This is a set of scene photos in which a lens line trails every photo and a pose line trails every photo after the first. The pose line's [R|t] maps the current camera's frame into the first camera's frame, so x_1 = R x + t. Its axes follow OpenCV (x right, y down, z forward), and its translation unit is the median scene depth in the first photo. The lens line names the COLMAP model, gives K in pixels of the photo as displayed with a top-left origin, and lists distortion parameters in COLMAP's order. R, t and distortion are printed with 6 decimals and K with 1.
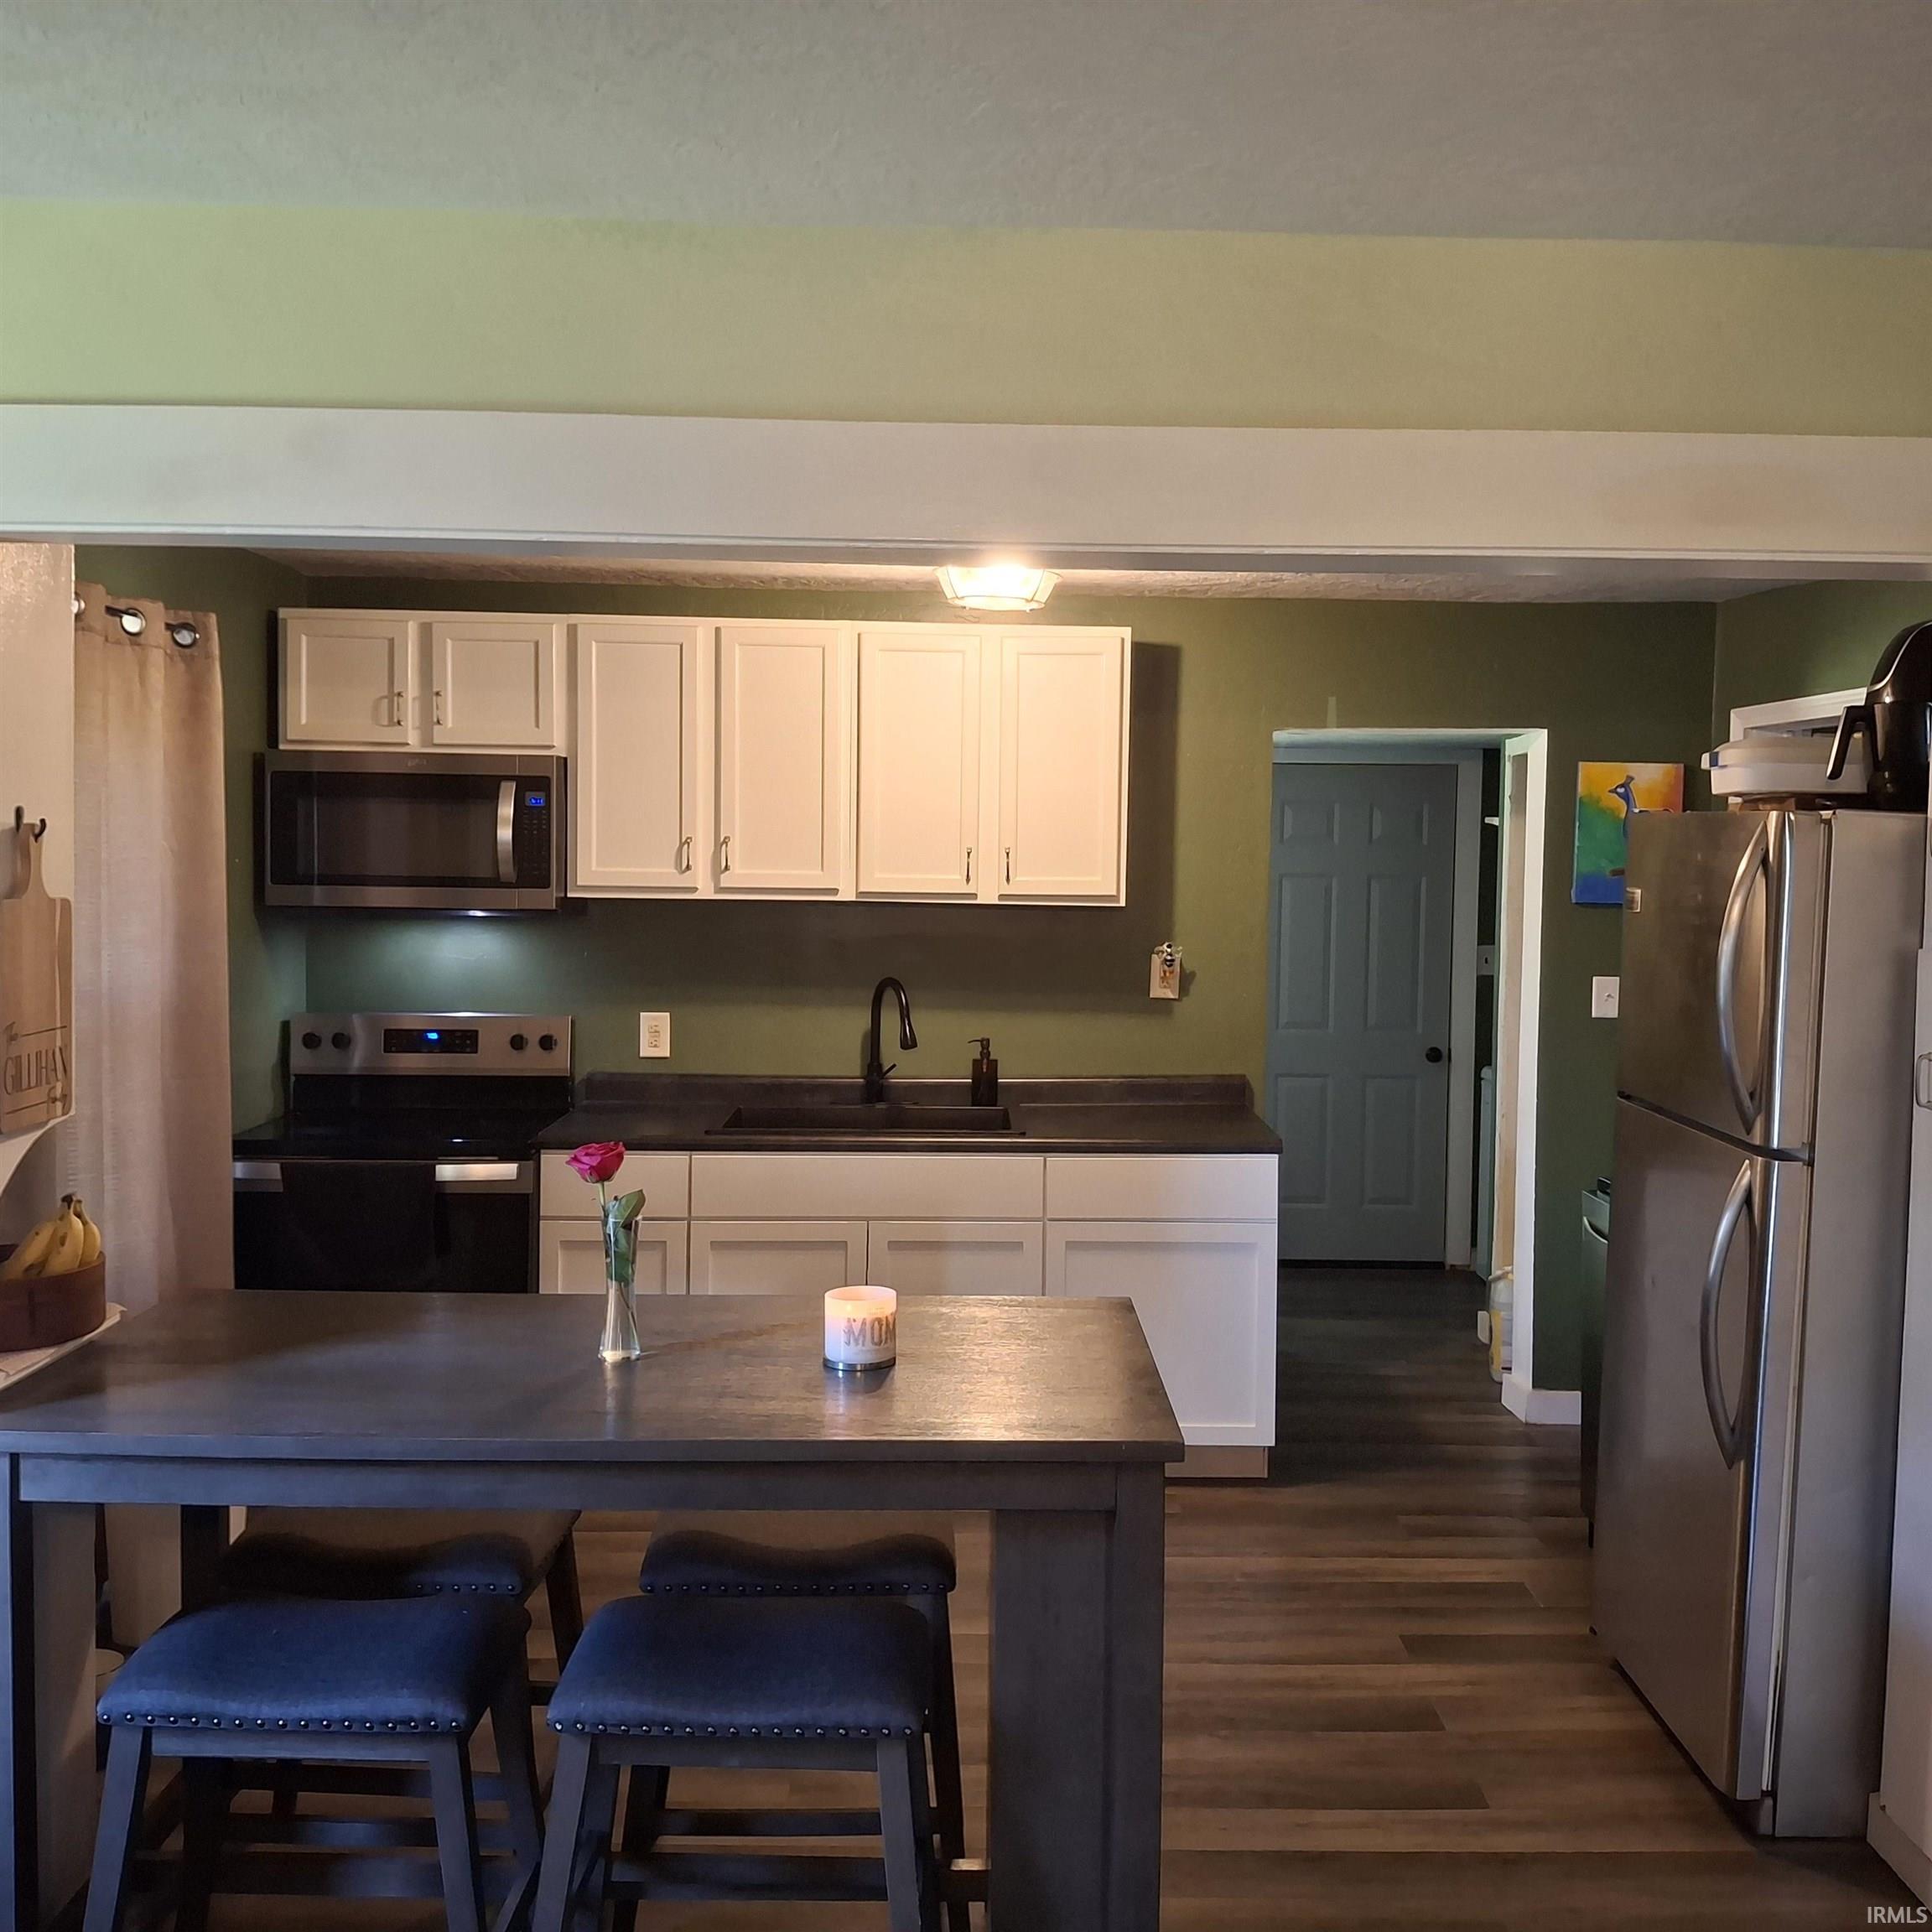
lens RADIAL K [[1944.2, 0, 966.0], [0, 1944.2, 966.0], [0, 0, 1]] dist [0.003219, -0.013875]
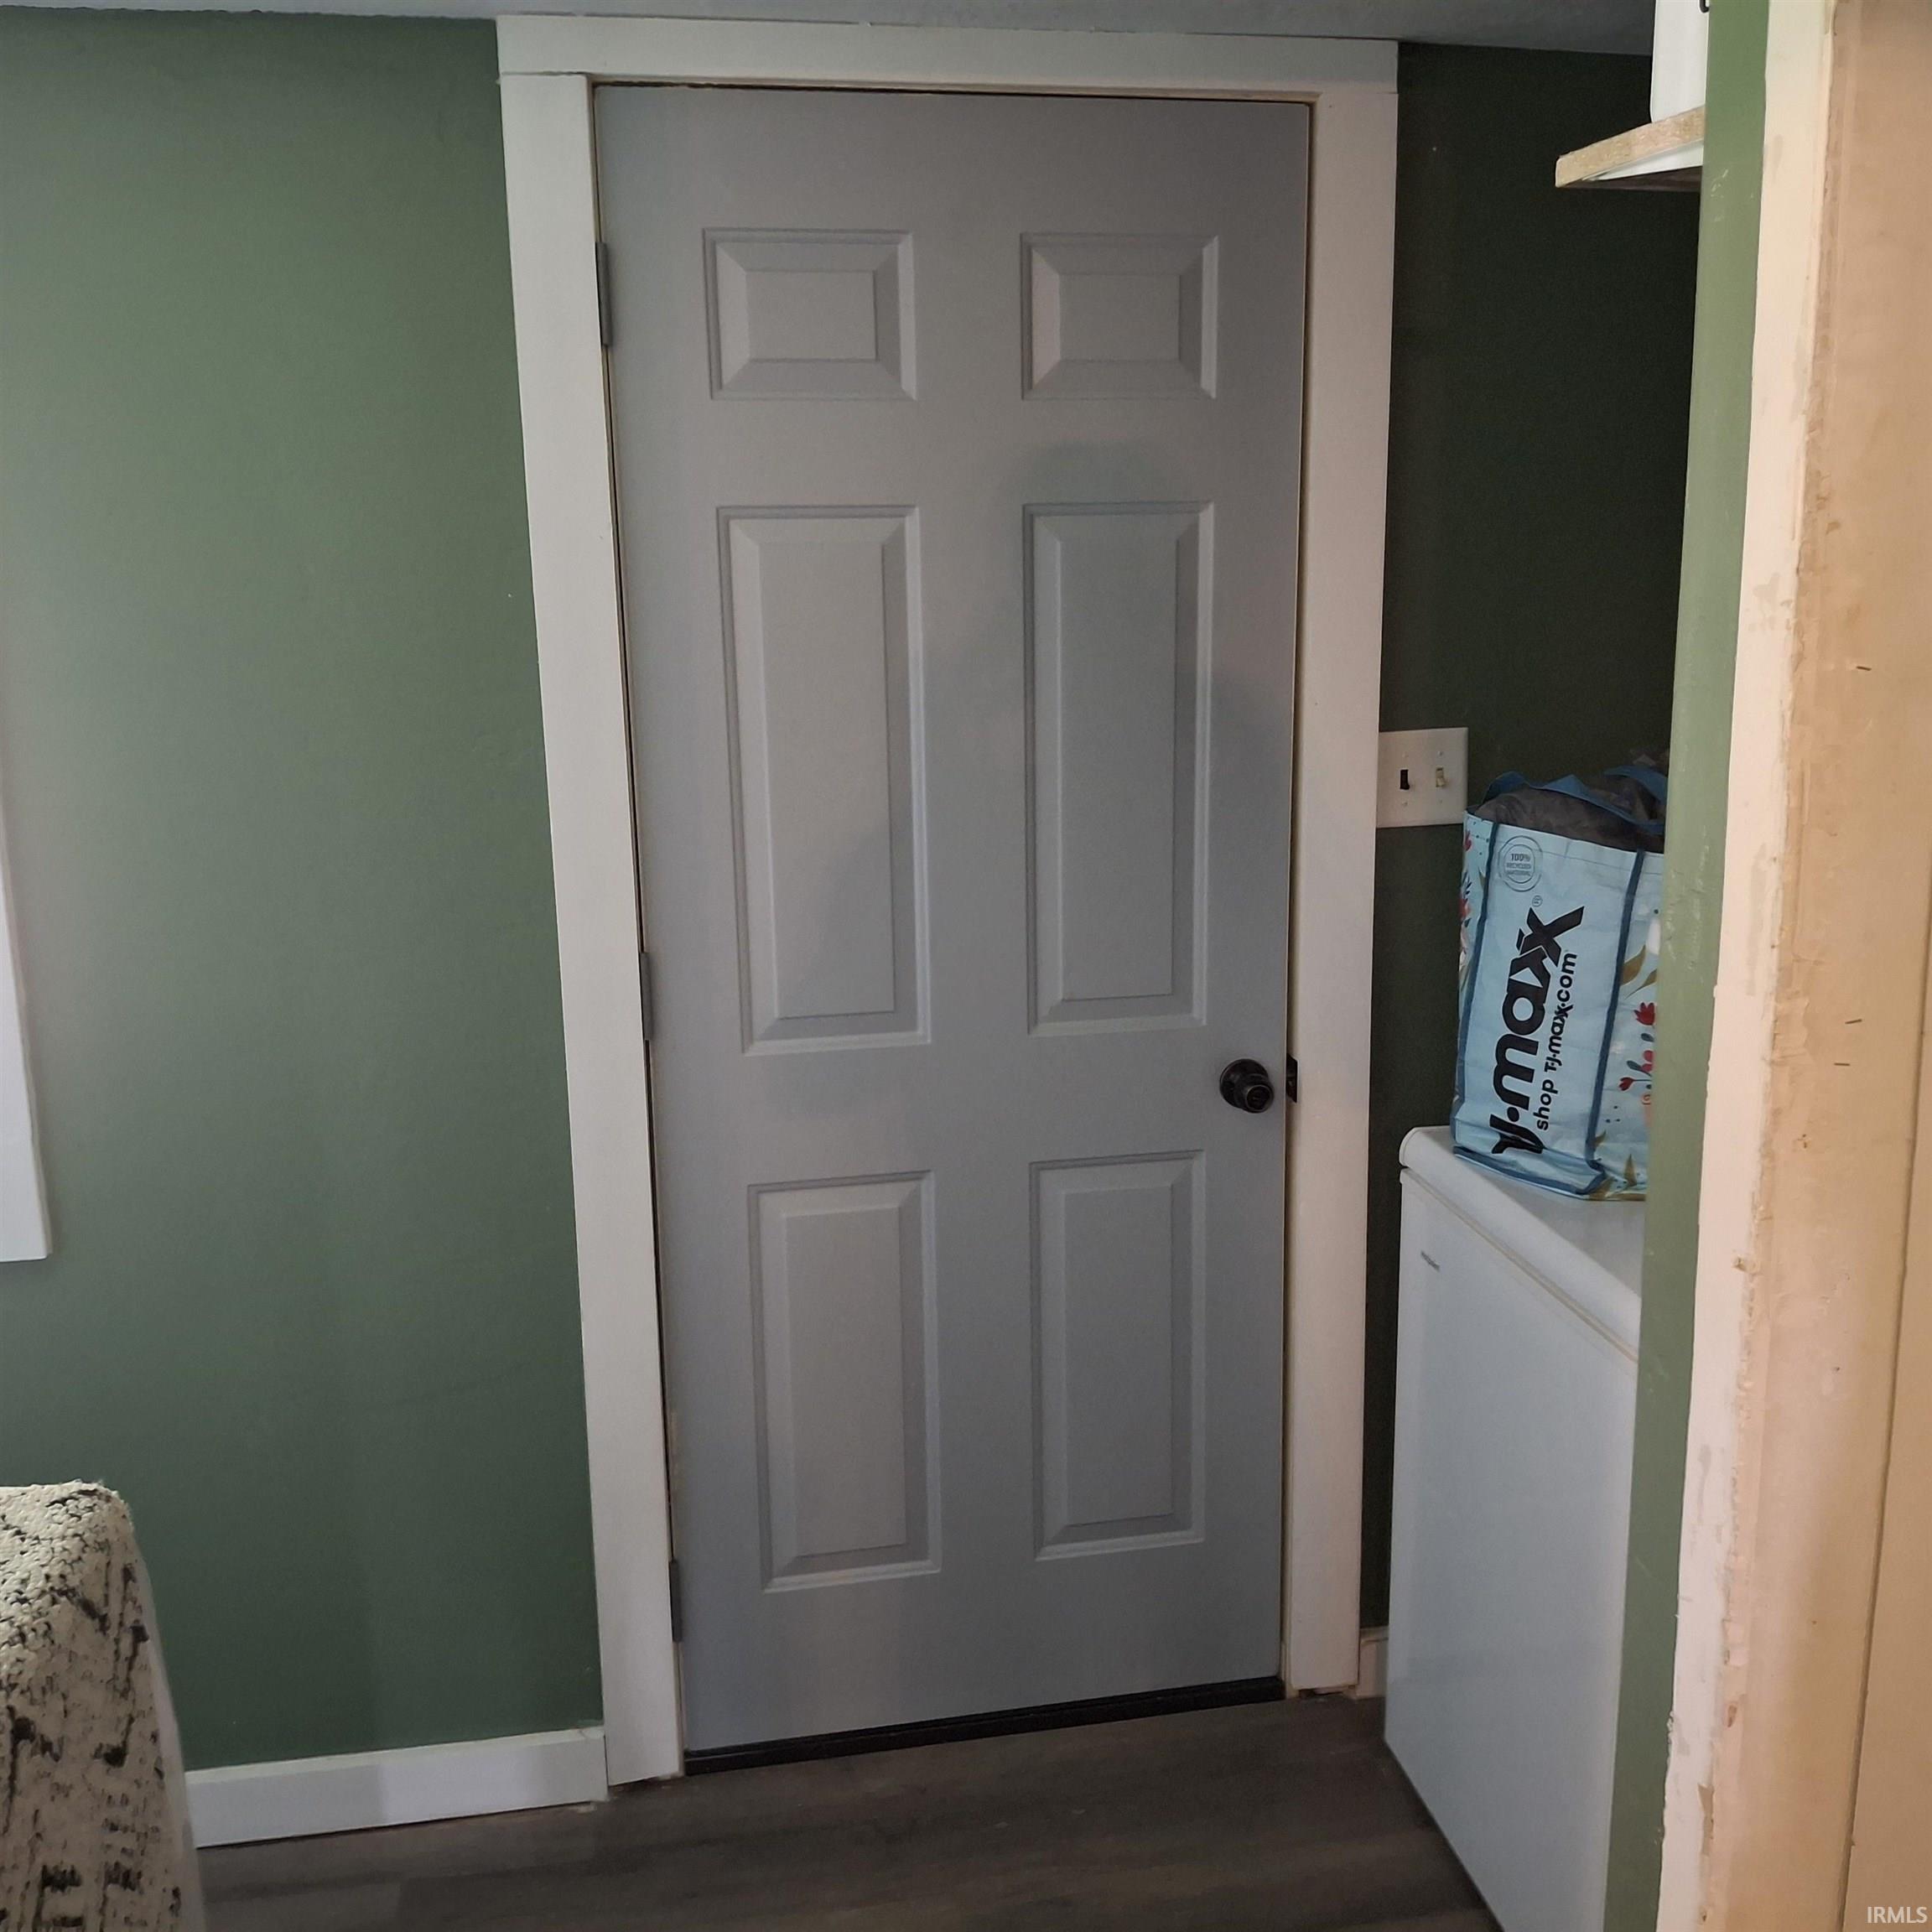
lens RADIAL K [[1944.2, 0, 966.0], [0, 1944.2, 966.0], [0, 0, 1]] dist [0.003219, -0.013875]
pose [[0.985469, -0.067258, 0.155974, 0.207816], [0.039258, 0.983590, 0.176098, -0.044975], [-0.165258, -0.167416, 0.971937, 0.991050]]
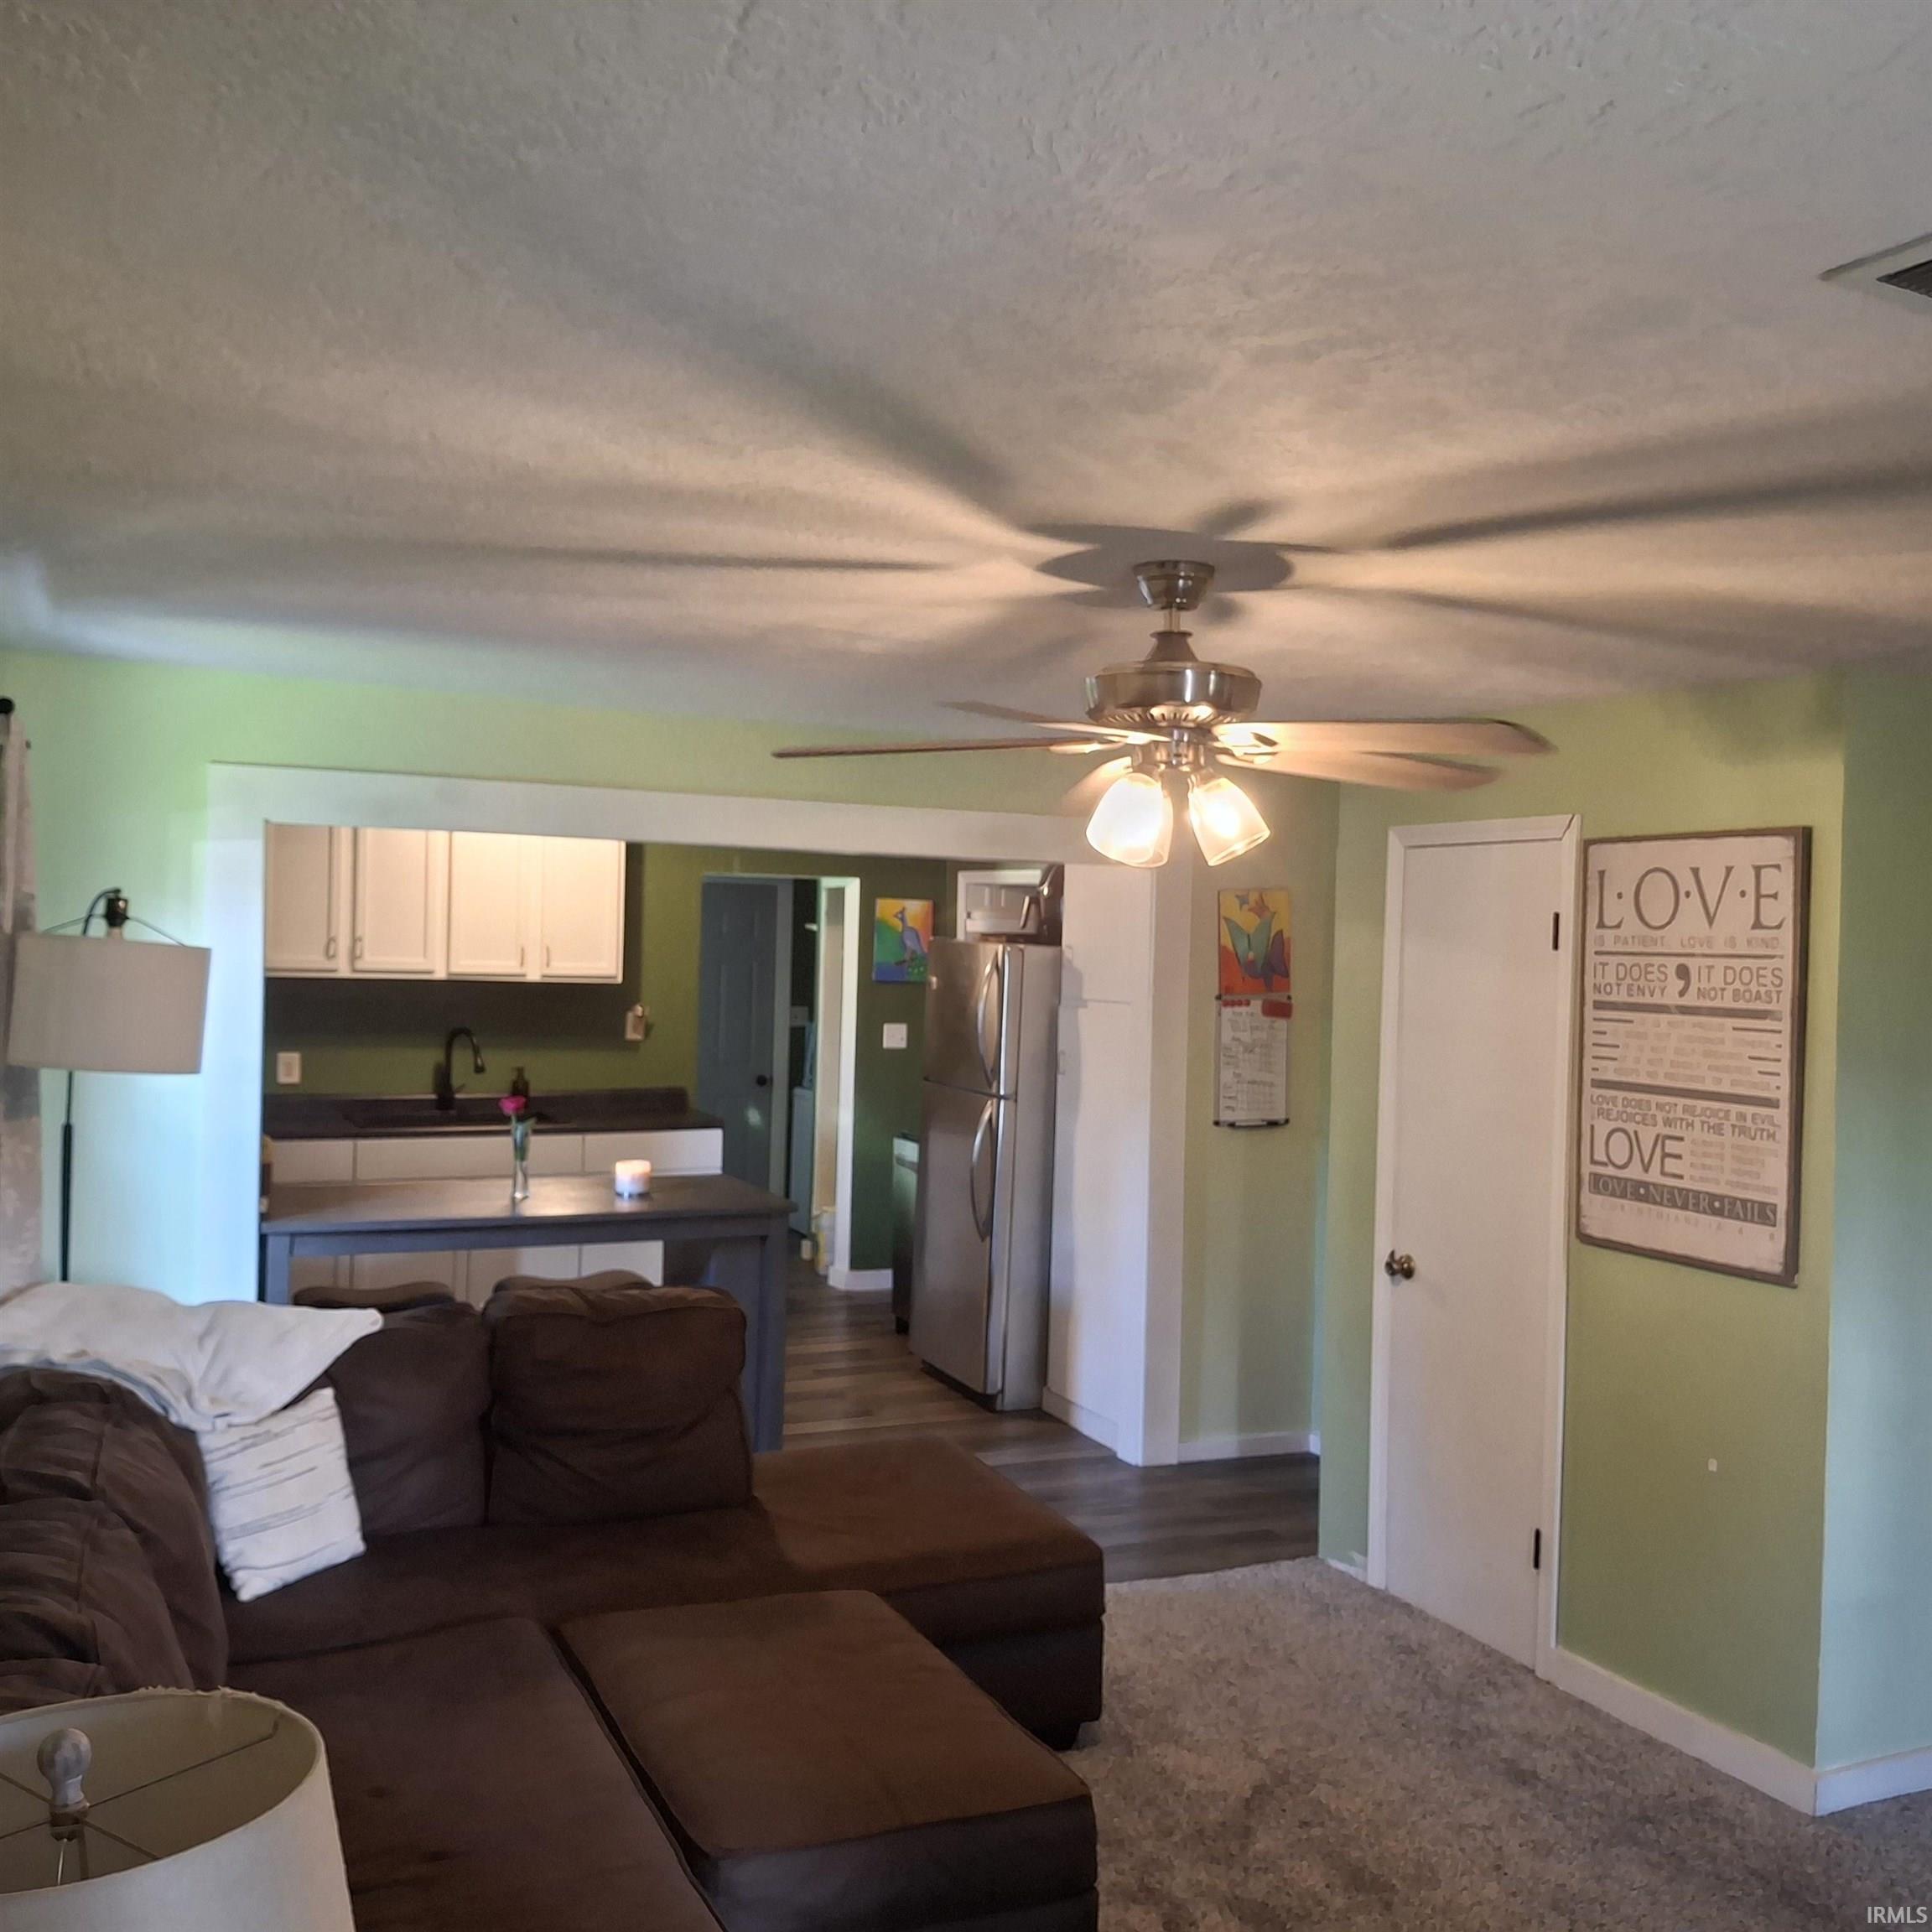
lens RADIAL K [[1944.2, 0, 966.0], [0, 1944.2, 966.0], [0, 0, 1]] dist [0.003219, -0.013875]
pose [[0.916236, 0.005769, 0.400598, -0.296415], [0.007504, 0.999474, -0.031556, 0.008796], [-0.400569, 0.031919, 0.915710, -0.592963]]
